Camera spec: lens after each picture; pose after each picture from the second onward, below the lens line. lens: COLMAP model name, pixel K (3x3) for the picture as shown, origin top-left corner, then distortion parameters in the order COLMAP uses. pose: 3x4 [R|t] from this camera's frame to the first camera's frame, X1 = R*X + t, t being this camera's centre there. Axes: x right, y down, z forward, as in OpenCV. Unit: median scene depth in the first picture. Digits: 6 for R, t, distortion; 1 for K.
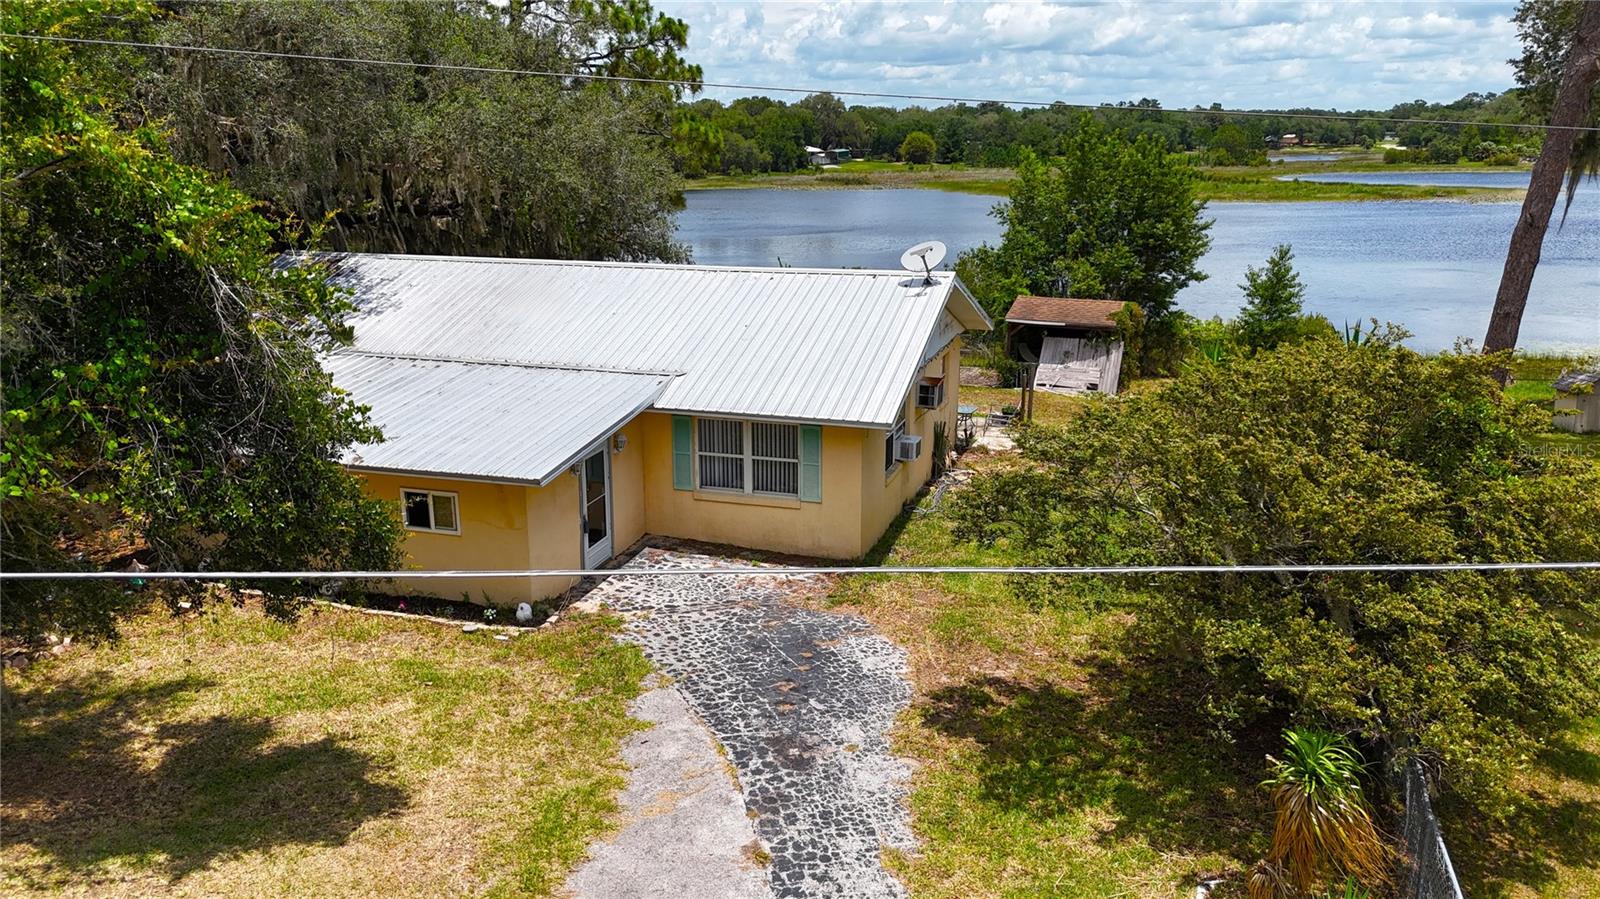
lens RADIAL K [[1188.3, 0, 800.0], [0, 1188.3, 449.5], [0, 0, 1]] dist [0.082219, -0.112884]
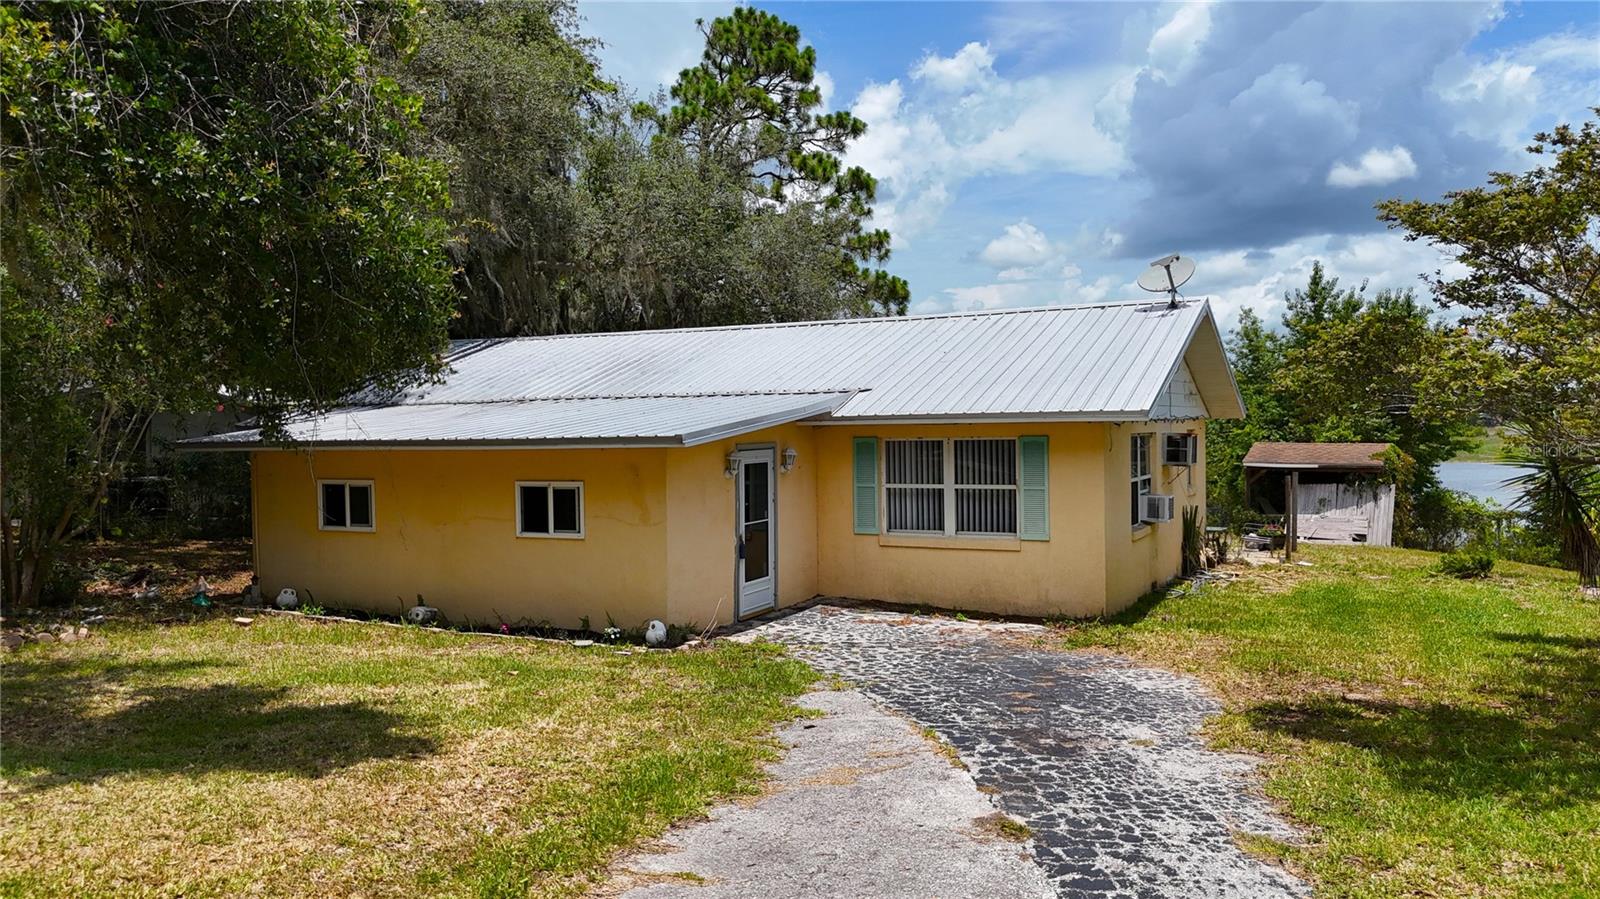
lens RADIAL K [[1188.3, 0, 800.0], [0, 1188.3, 449.5], [0, 0, 1]] dist [0.082219, -0.112884]
pose [[0.988919, -0.007741, -0.148251, -0.037050], [-0.027670, 0.971527, -0.235306, 0.245608], [0.145851, 0.236801, 0.960548, 0.333097]]
